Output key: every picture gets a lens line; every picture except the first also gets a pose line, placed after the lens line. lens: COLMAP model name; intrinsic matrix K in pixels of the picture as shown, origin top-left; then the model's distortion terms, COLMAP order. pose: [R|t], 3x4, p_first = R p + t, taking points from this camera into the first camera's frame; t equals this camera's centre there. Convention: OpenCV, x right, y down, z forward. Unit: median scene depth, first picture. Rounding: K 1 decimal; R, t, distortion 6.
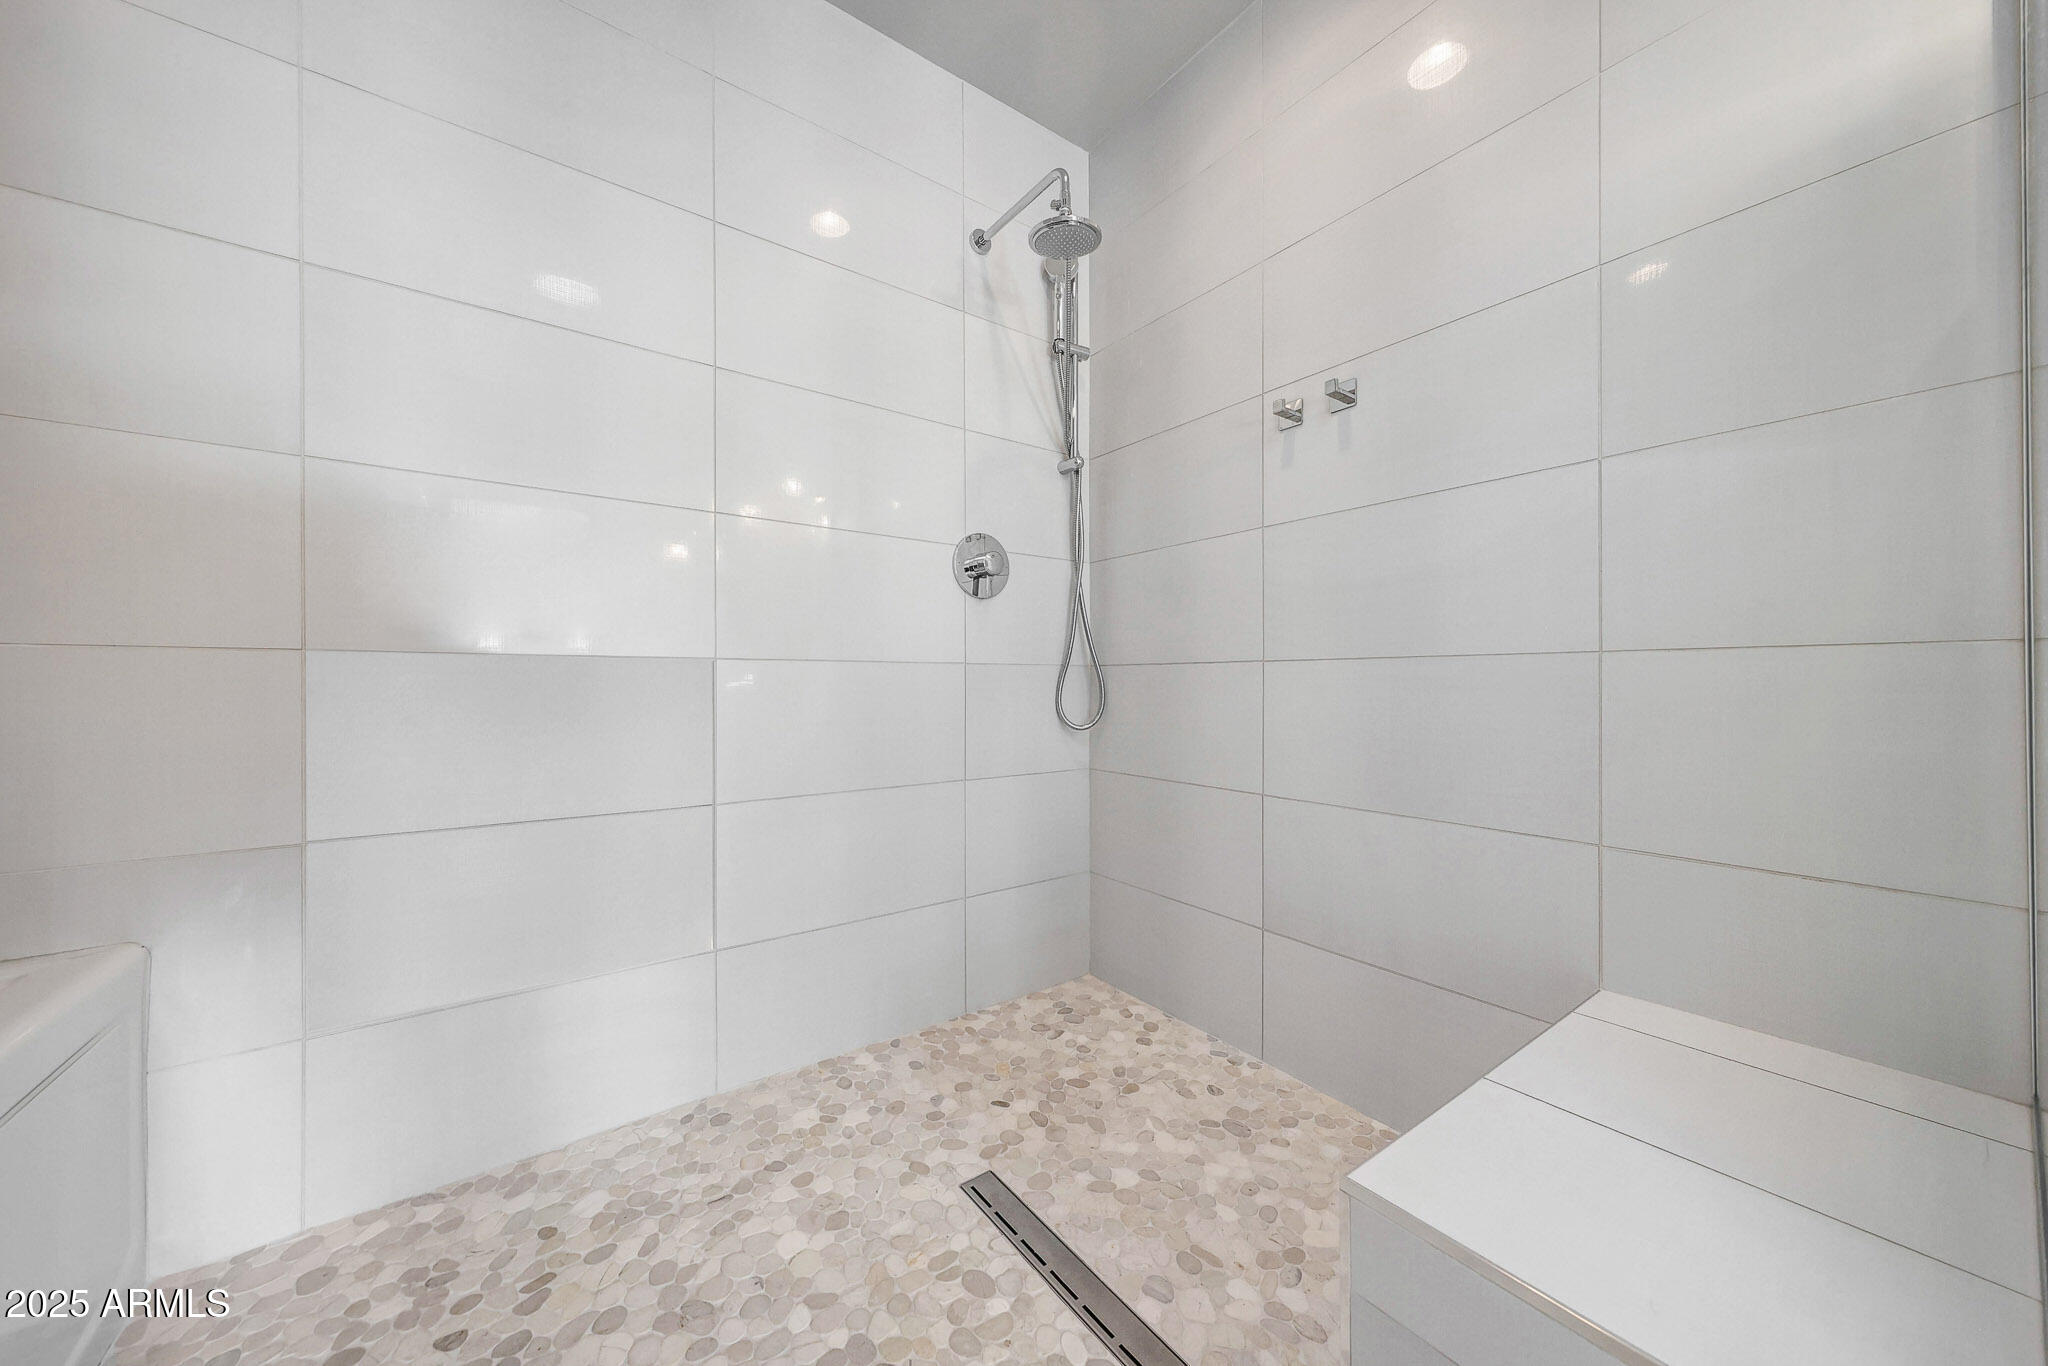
lens RADIAL K [[710.2, 0, 1021.1], [0, 710.2, 686.8], [0, 0, 1]] dist [0.000007, 0.000032]
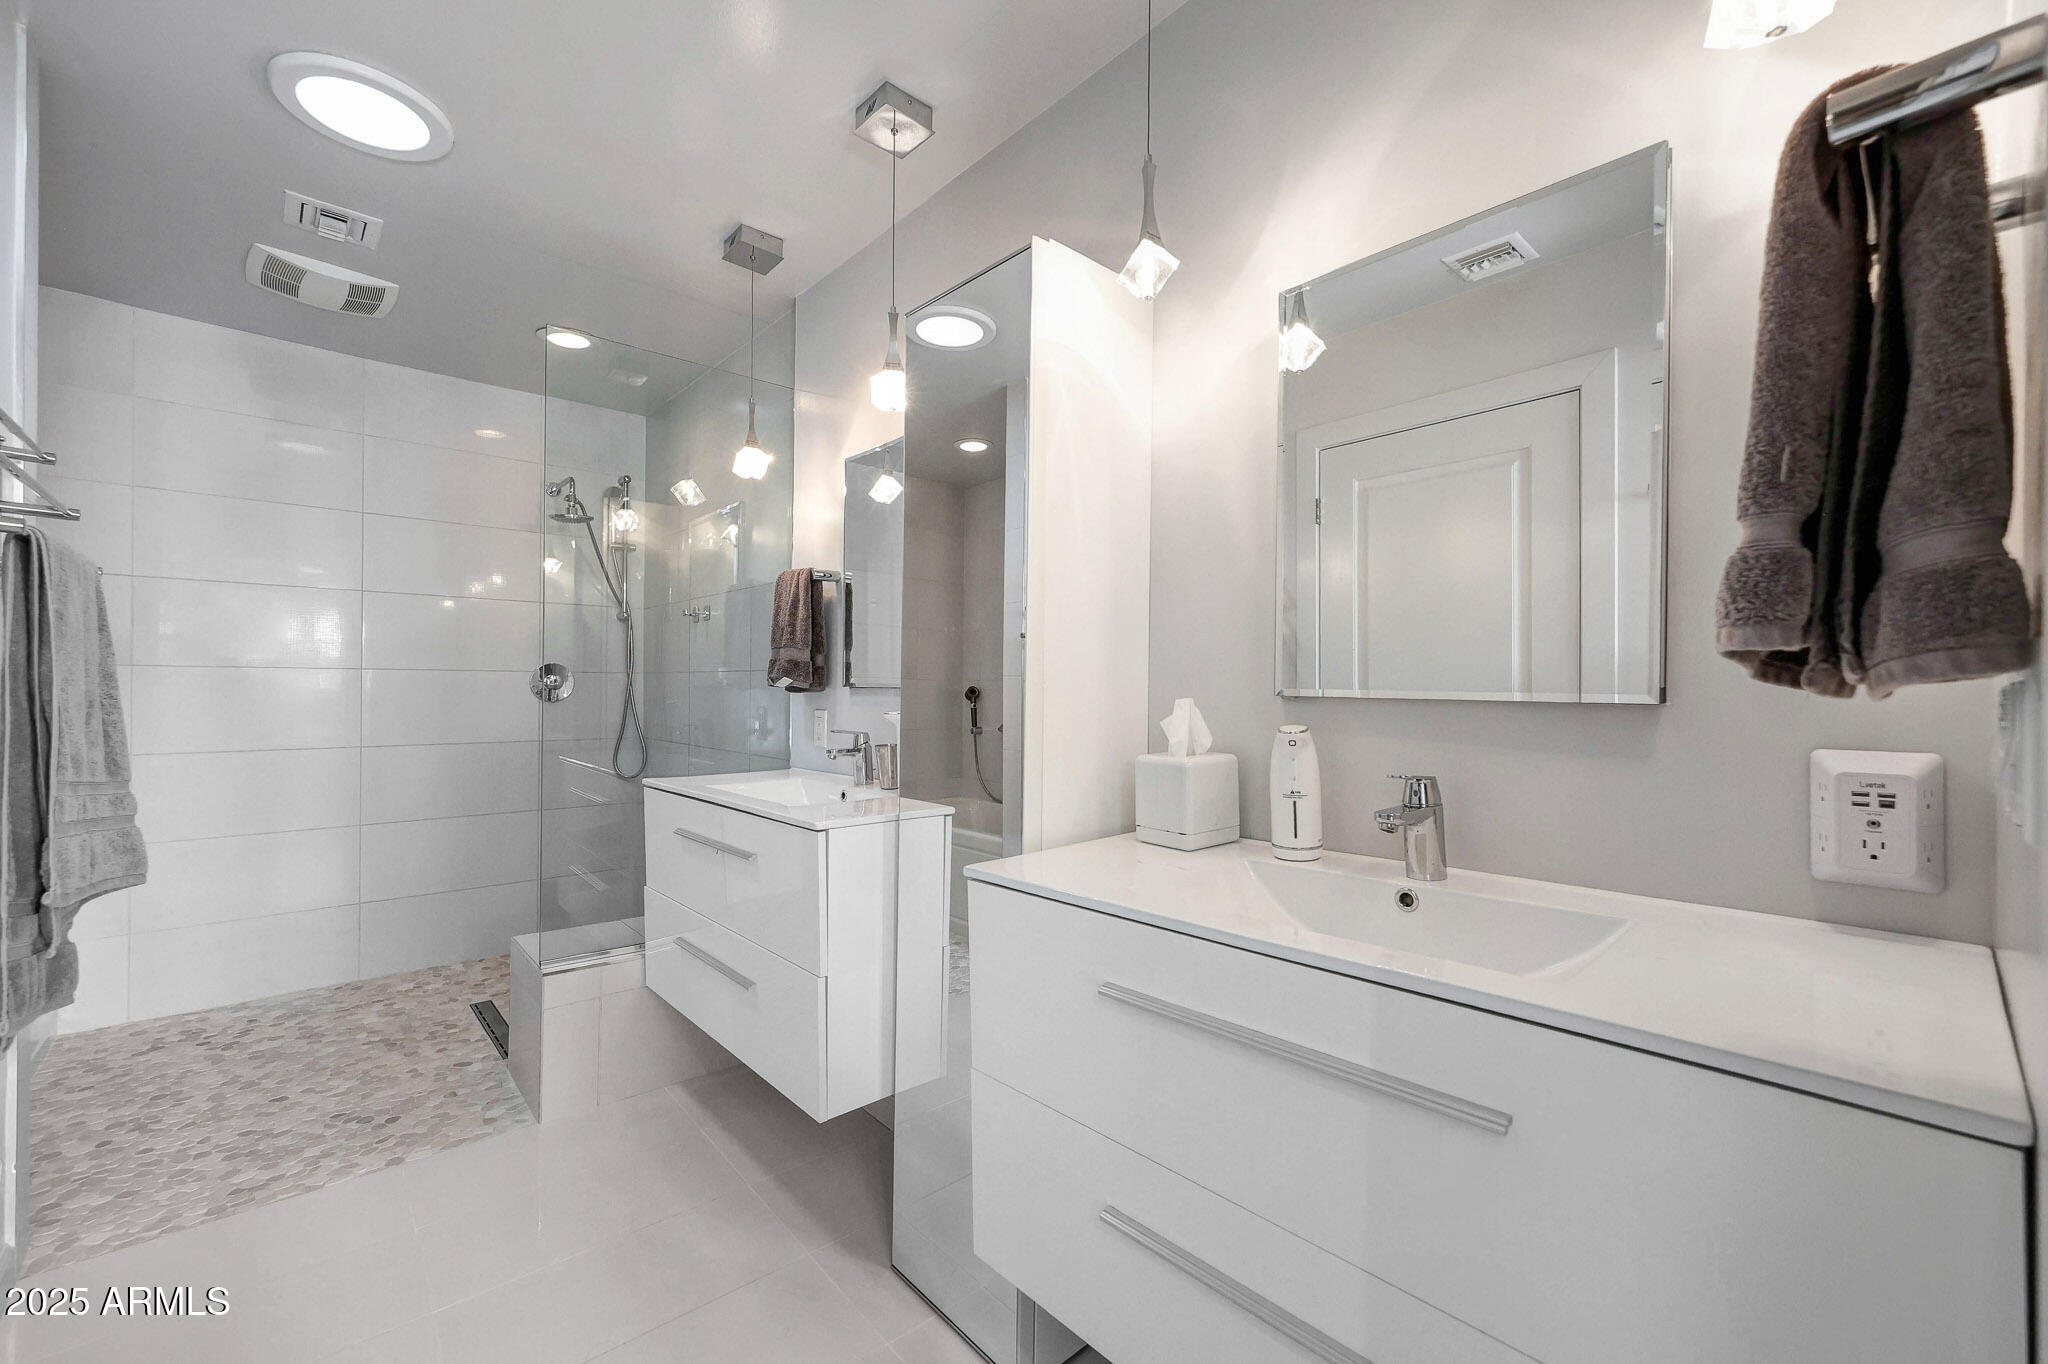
lens RADIAL K [[827.0, 0, 1032.9], [0, 827.0, 695.1], [0, 0, 1]] dist [-0.001155, -0.000176]
pose [[0.993563, 0.006396, 0.113104, 1.330474], [-0.006897, 0.999968, 0.004042, -0.243590], [-0.113075, -0.004797, 0.993575, -1.670554]]
